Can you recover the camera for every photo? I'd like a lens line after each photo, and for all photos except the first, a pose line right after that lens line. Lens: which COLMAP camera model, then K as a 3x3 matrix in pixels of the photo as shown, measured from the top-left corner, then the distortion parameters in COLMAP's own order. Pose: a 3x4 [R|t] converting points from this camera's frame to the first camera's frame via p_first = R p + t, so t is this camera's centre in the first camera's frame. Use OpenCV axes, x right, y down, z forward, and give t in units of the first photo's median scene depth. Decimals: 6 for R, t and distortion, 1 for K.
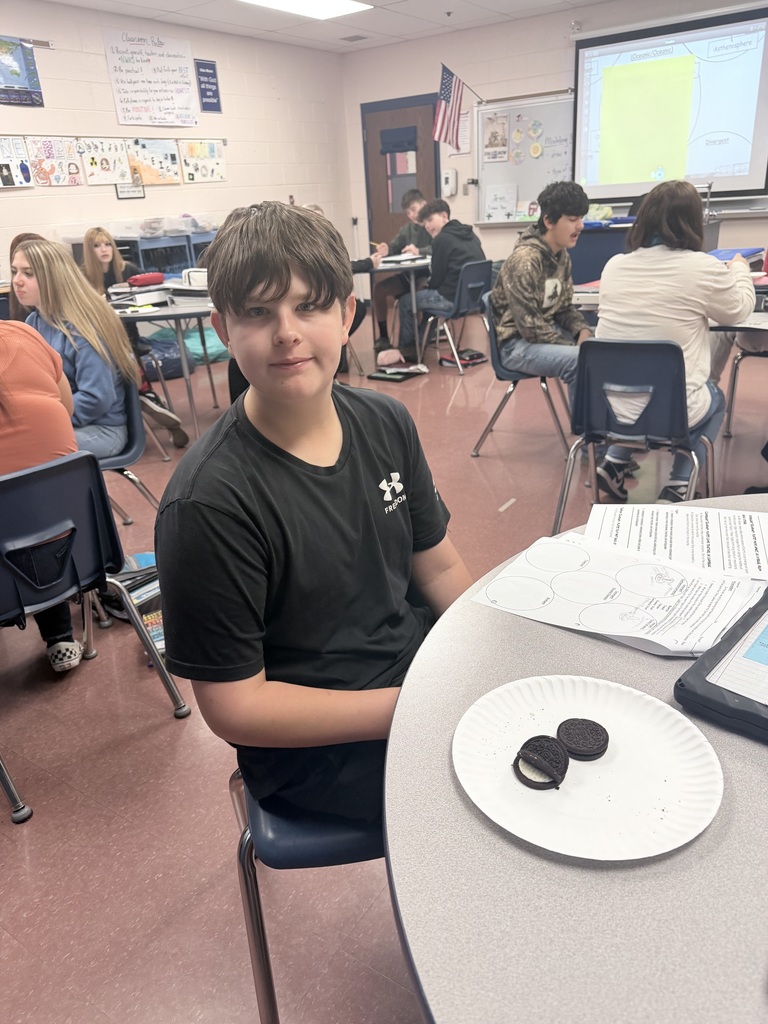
lens RADIAL K [[743.6, 0, 390.5], [0, 743.6, 513.0], [0, 0, 1]] dist [-0.005129, -0.001207]
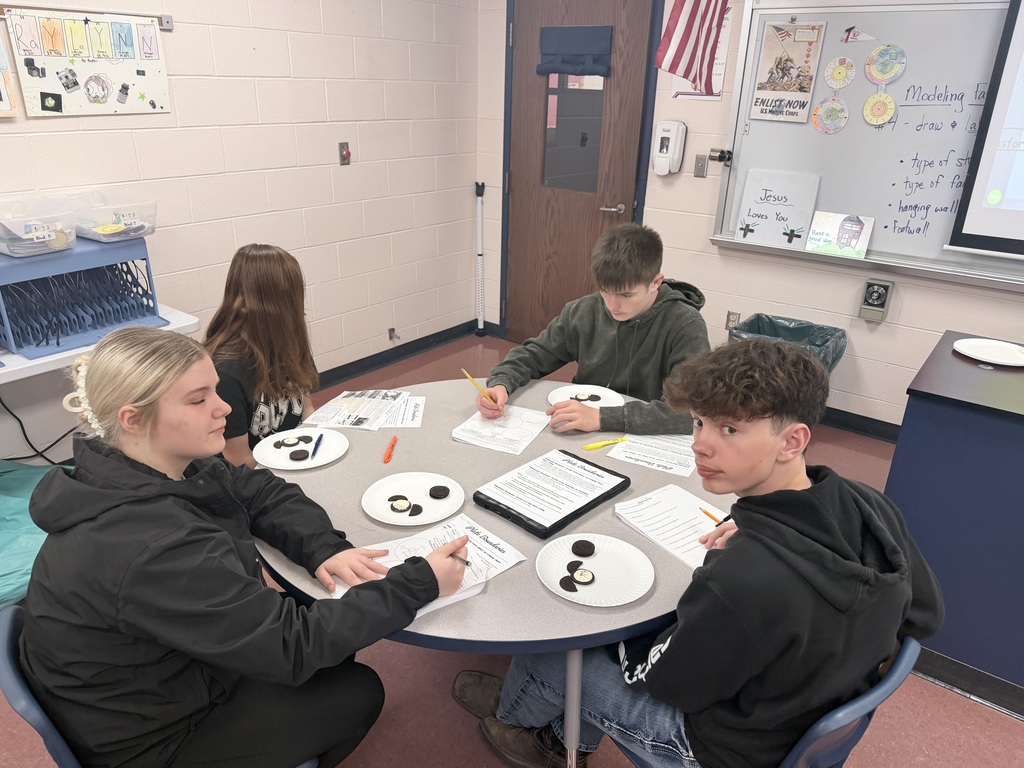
lens RADIAL K [[743.6, 0, 532.7], [0, 743.6, 391.8], [0, 0, 1]] dist [-0.005129, -0.001207]
pose [[0.994835, 0.101347, -0.005695, 0.010166], [-0.101378, 0.994833, -0.005399, -0.311342], [0.005118, 0.005948, 0.999969, 0.582200]]
